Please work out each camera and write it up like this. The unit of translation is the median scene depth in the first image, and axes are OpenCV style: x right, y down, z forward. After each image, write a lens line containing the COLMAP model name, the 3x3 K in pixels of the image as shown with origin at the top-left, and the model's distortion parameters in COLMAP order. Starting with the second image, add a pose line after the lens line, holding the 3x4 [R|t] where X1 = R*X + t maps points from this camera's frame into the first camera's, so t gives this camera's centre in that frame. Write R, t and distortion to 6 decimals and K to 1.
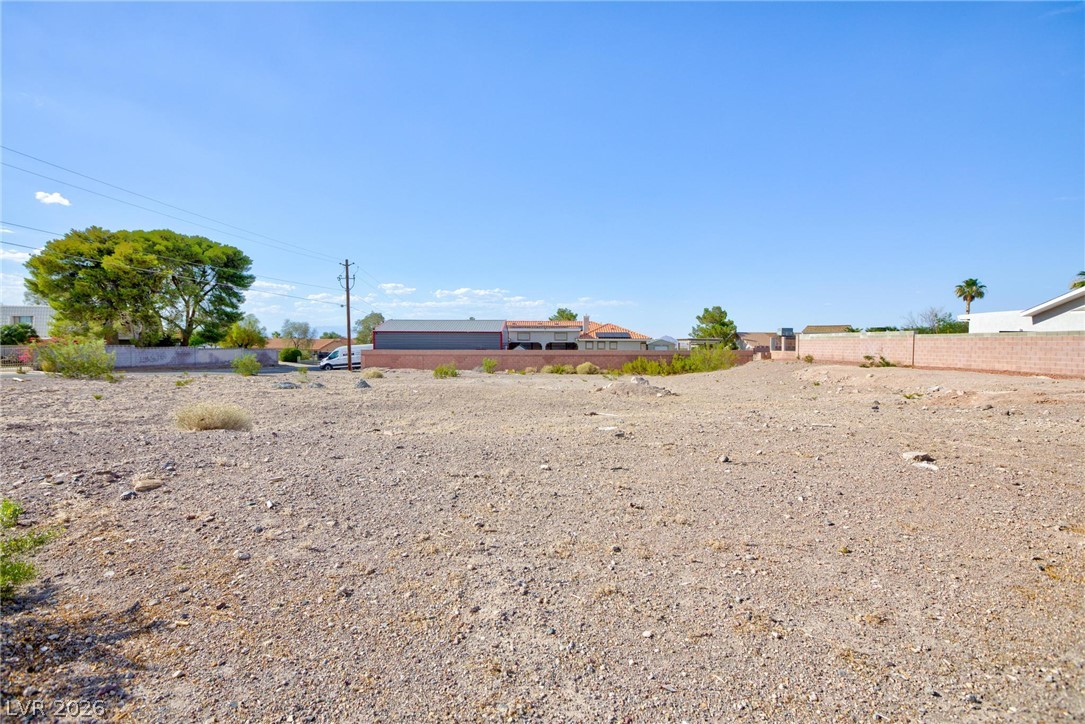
lens RADIAL K [[506.5, 0, 541.9], [0, 506.5, 358.0], [0, 0, 1]] dist [-0.000643, 0.001770]
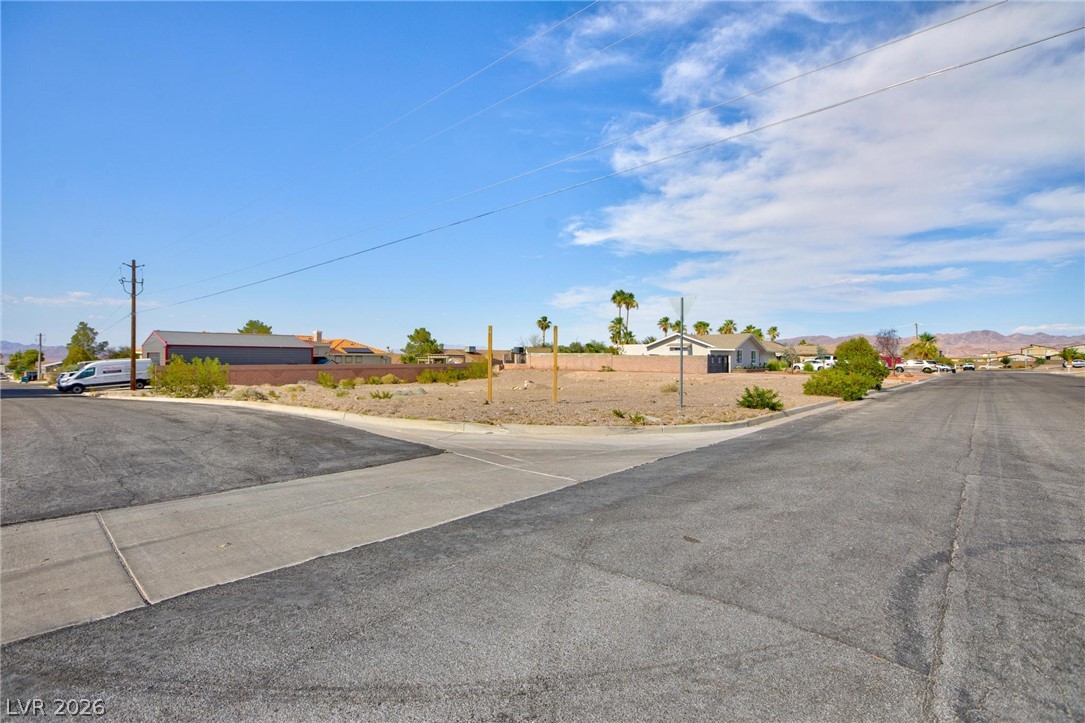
lens RADIAL K [[506.5, 0, 541.0], [0, 506.5, 364.5], [0, 0, 1]] dist [-0.000643, 0.001770]
pose [[0.673060, -0.009046, 0.739533, -0.509784], [0.015947, 0.999870, -0.002282, -0.005108], [-0.739416, 0.013329, 0.673117, -0.073423]]
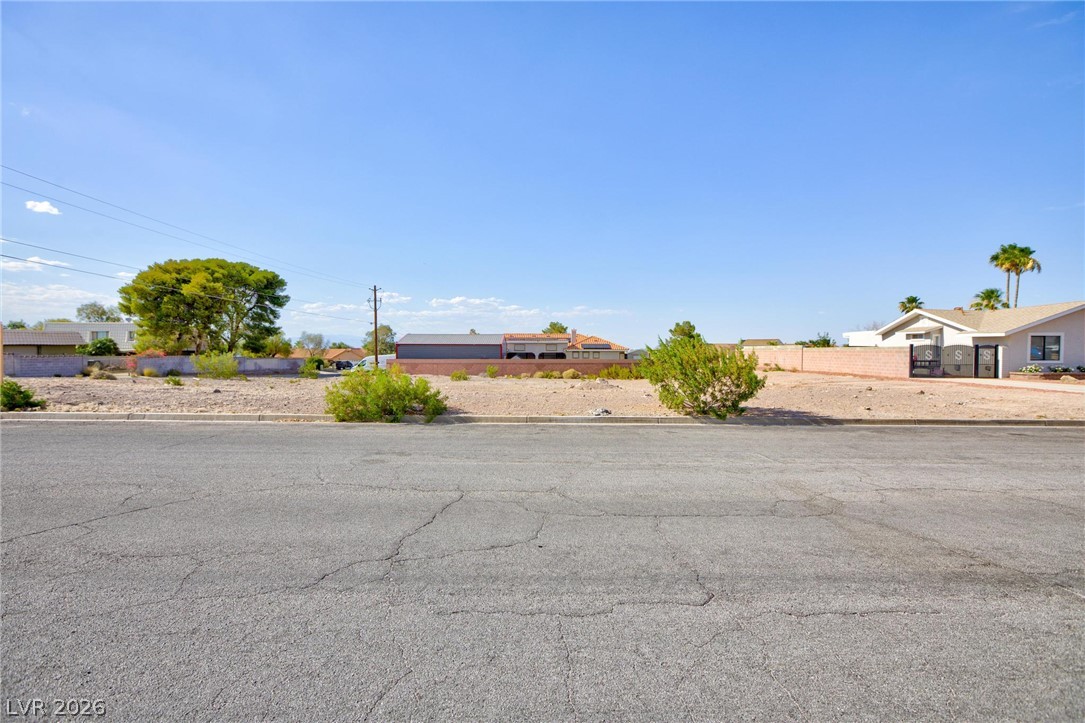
lens RADIAL K [[506.5, 0, 541.8], [0, 506.5, 360.2], [0, 0, 1]] dist [-0.000643, 0.001770]
pose [[0.999964, -0.001557, 0.008298, 0.006854], [0.001662, 0.999918, -0.012703, 0.002120], [-0.008278, 0.012716, 0.999885, -0.206412]]
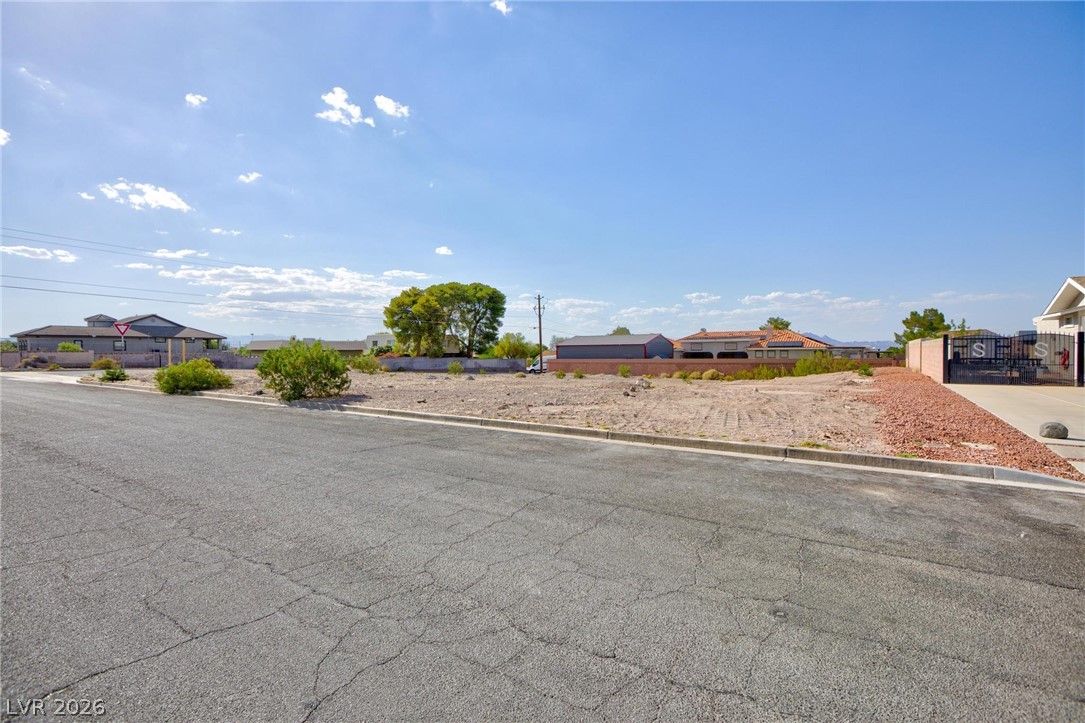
lens RADIAL K [[506.5, 0, 540.4], [0, 506.5, 363.3], [0, 0, 1]] dist [-0.000643, 0.001770]
pose [[0.828309, 0.001123, -0.560270, 0.369919], [-0.005937, 0.999959, -0.006772, 0.004277], [0.560240, 0.008936, 0.828282, -0.144506]]
